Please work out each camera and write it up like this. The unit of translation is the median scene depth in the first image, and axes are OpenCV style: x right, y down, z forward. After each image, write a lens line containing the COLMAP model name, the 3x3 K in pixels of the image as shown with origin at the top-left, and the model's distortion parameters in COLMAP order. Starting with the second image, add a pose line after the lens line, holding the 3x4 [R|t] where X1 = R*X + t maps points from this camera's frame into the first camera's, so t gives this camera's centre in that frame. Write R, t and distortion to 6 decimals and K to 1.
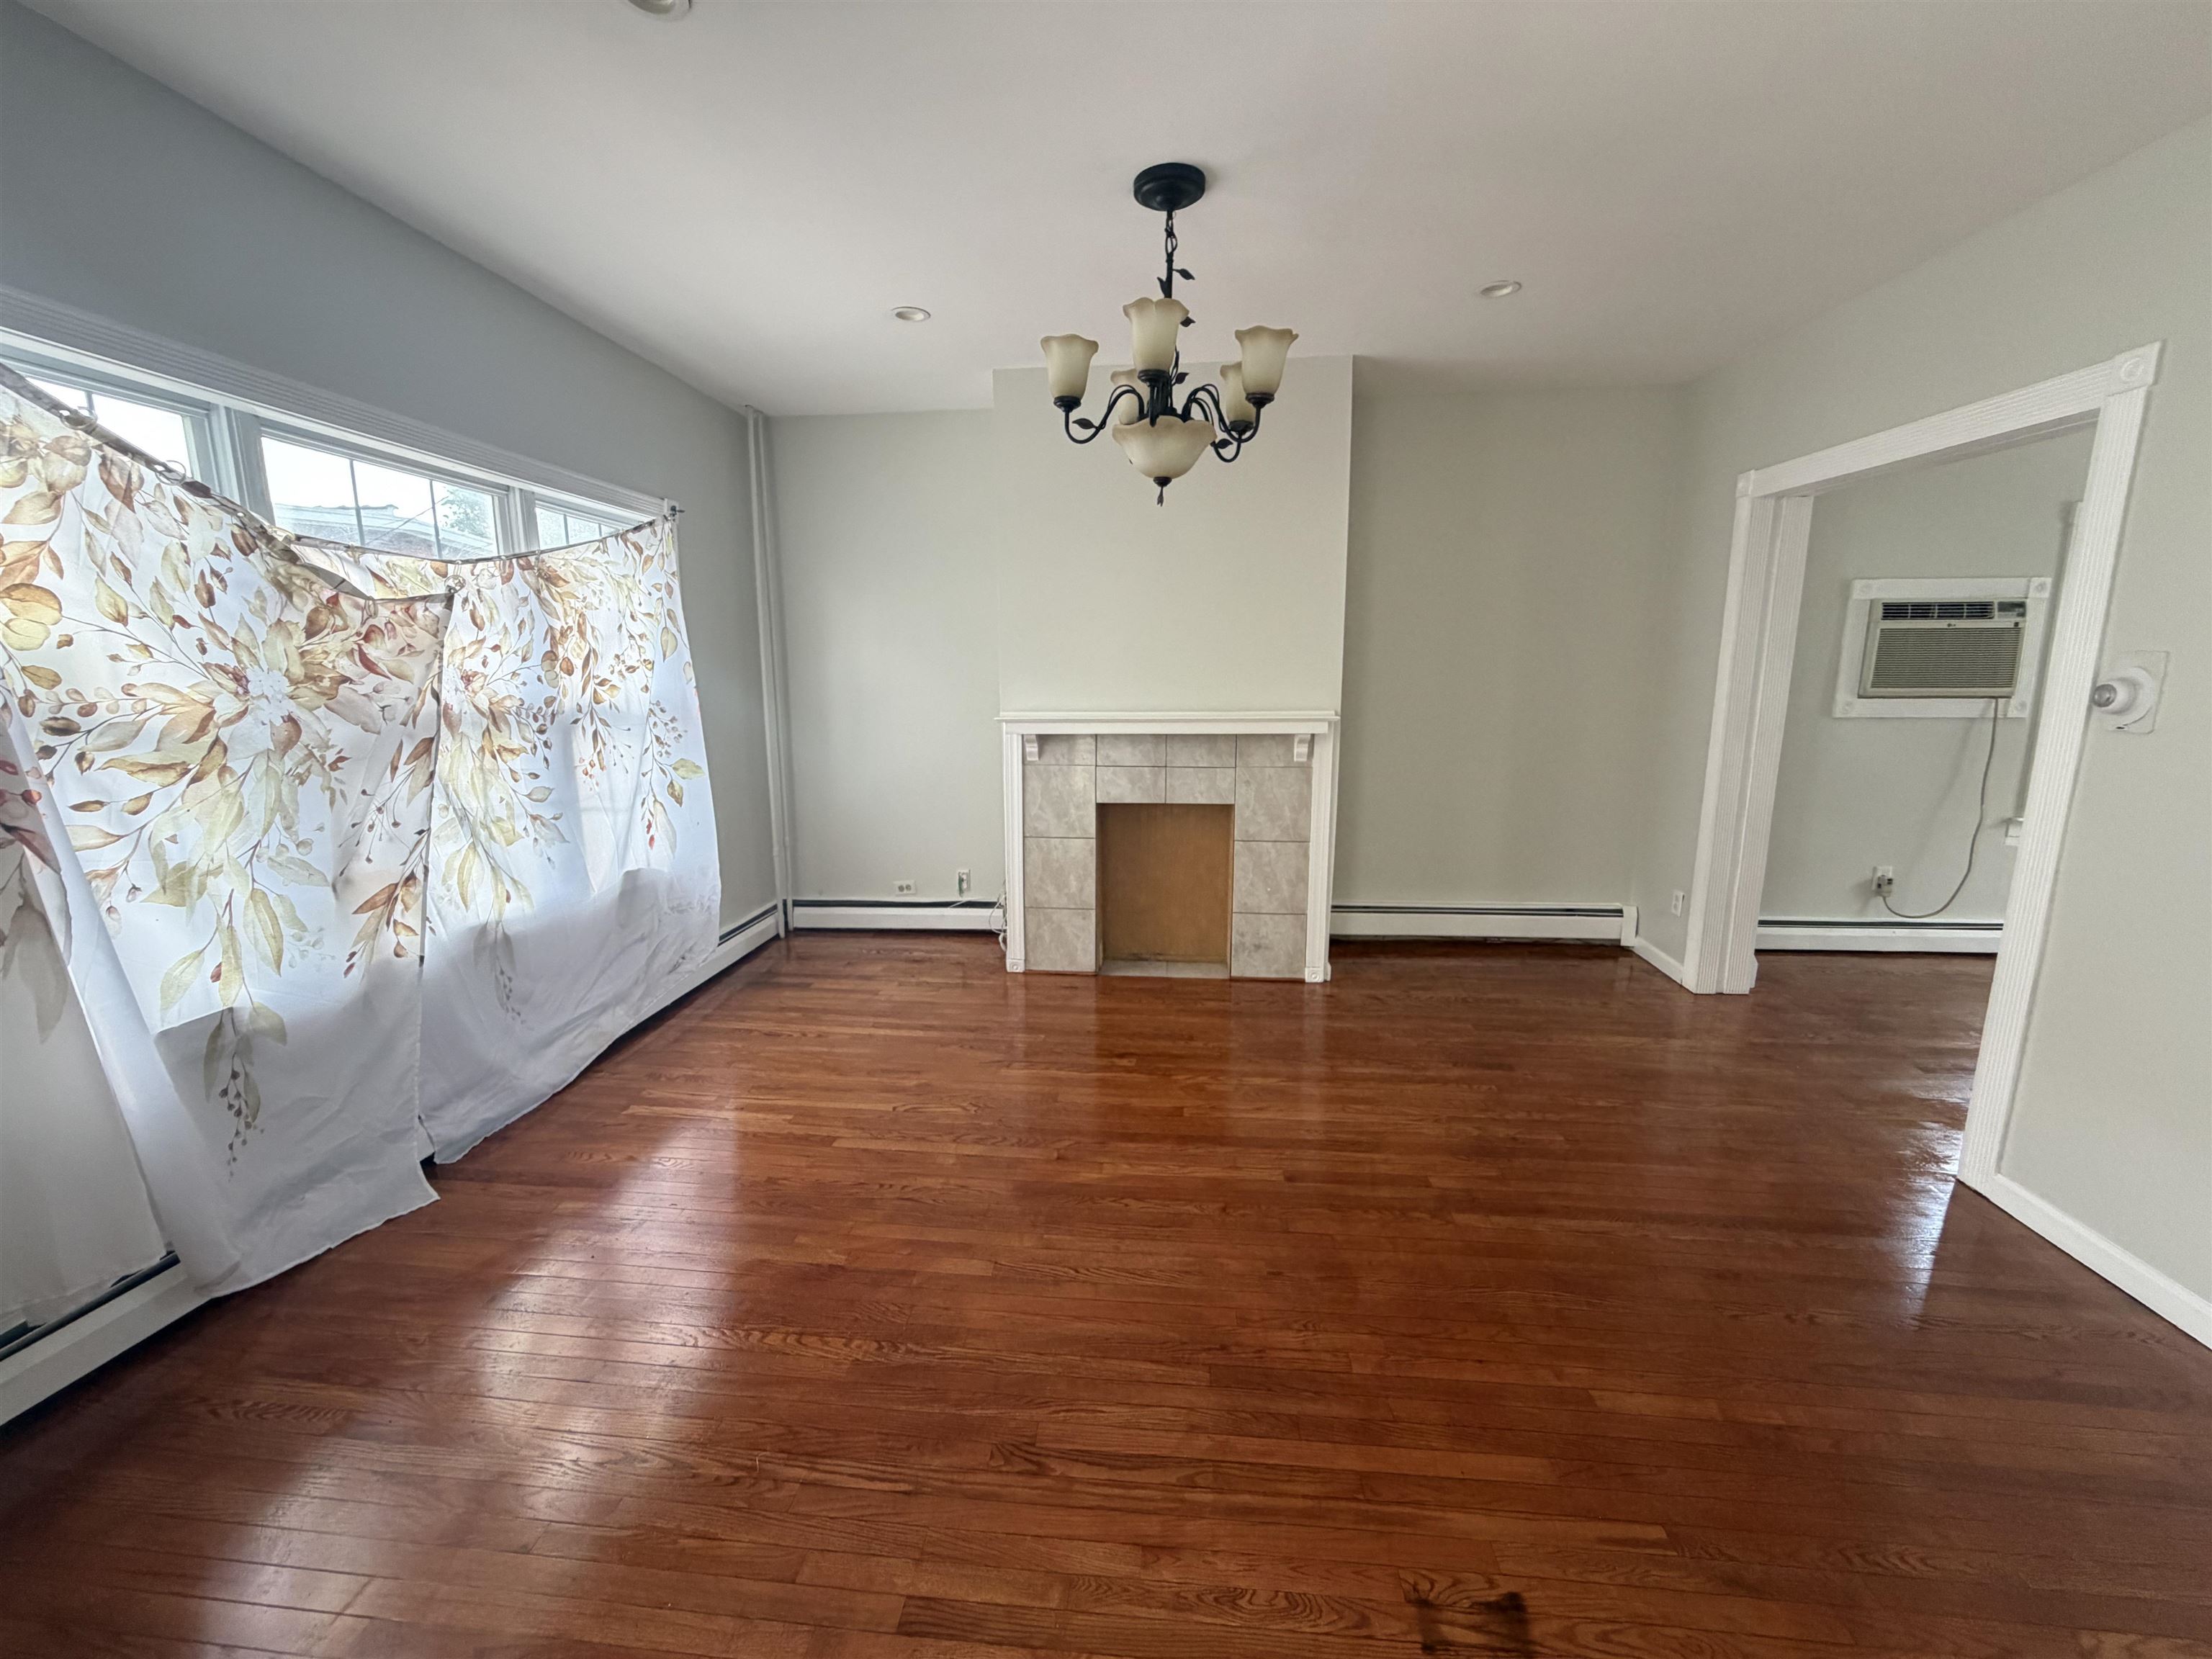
lens RADIAL K [[878.1, 0, 1105.1], [0, 878.1, 824.0], [0, 0, 1]] dist [-0.000281, 0.000202]
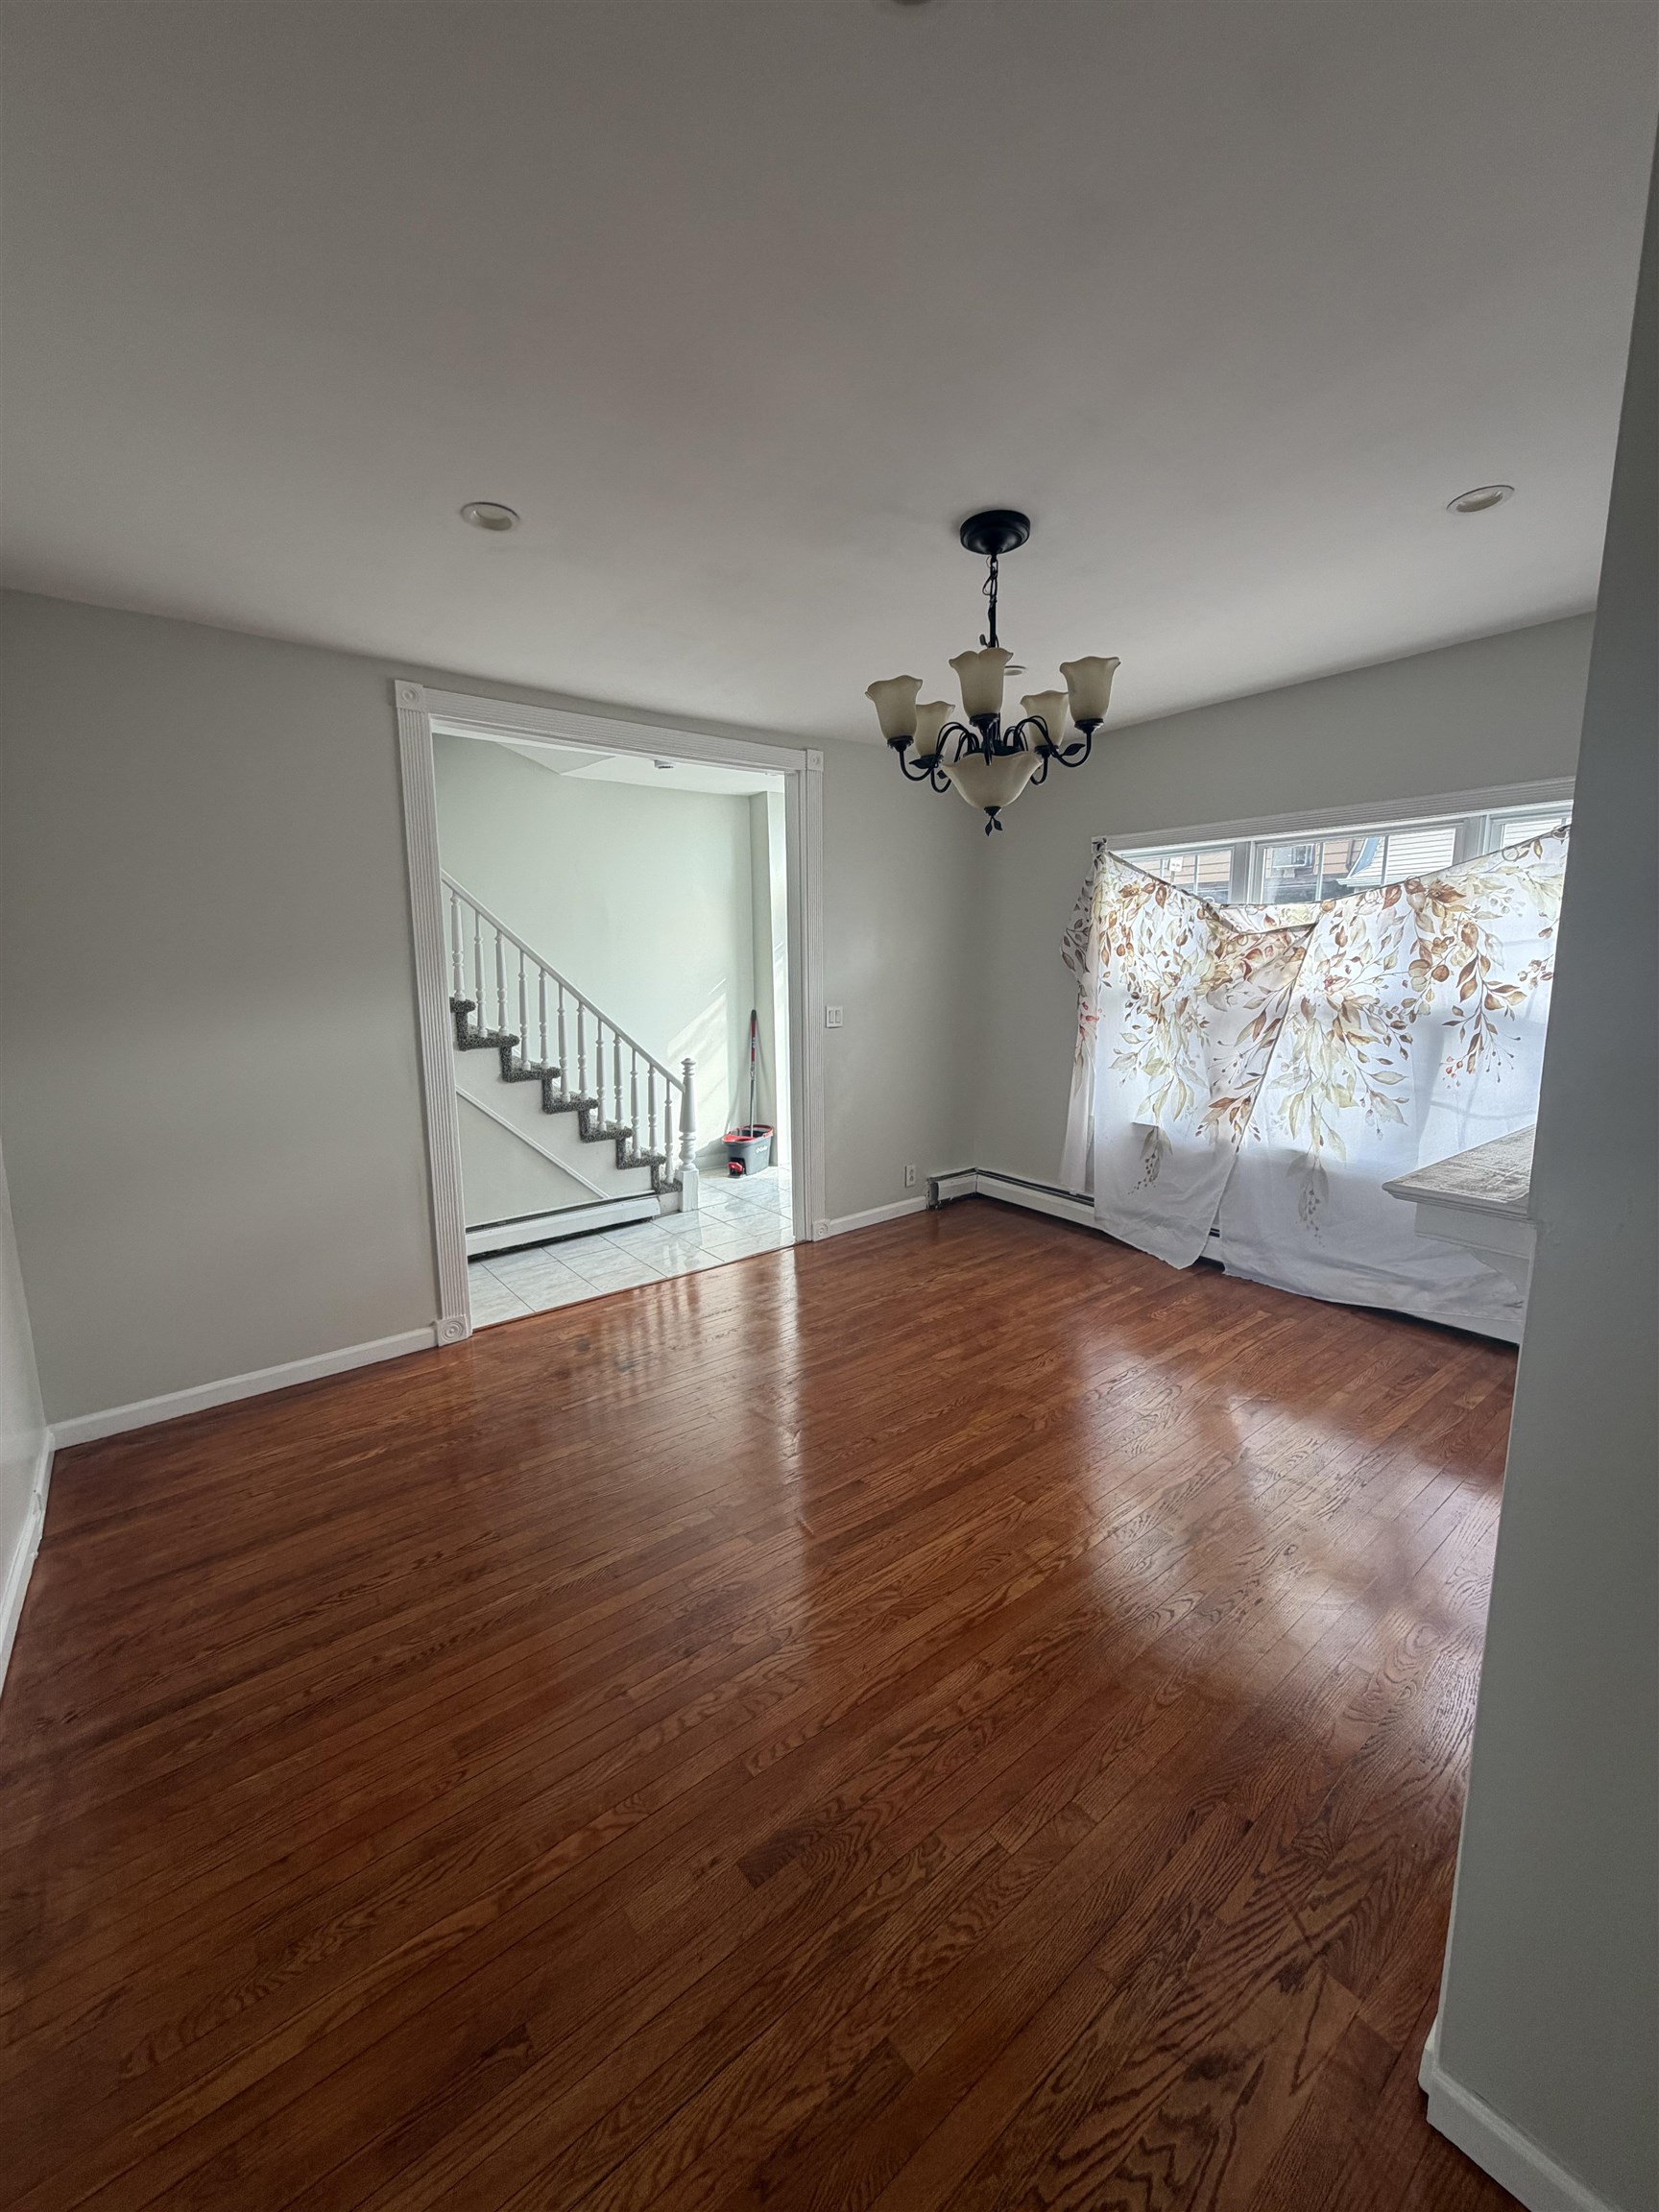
lens RADIAL K [[878.1, 0, 828.1], [0, 878.1, 1096.5], [0, 0, 1]] dist [-0.000281, 0.000202]
pose [[-0.728993, 0.114243, -0.674921, 0.762762], [-0.106139, 0.955185, 0.276325, -0.269501], [0.676243, 0.273074, -0.684198, 1.351753]]
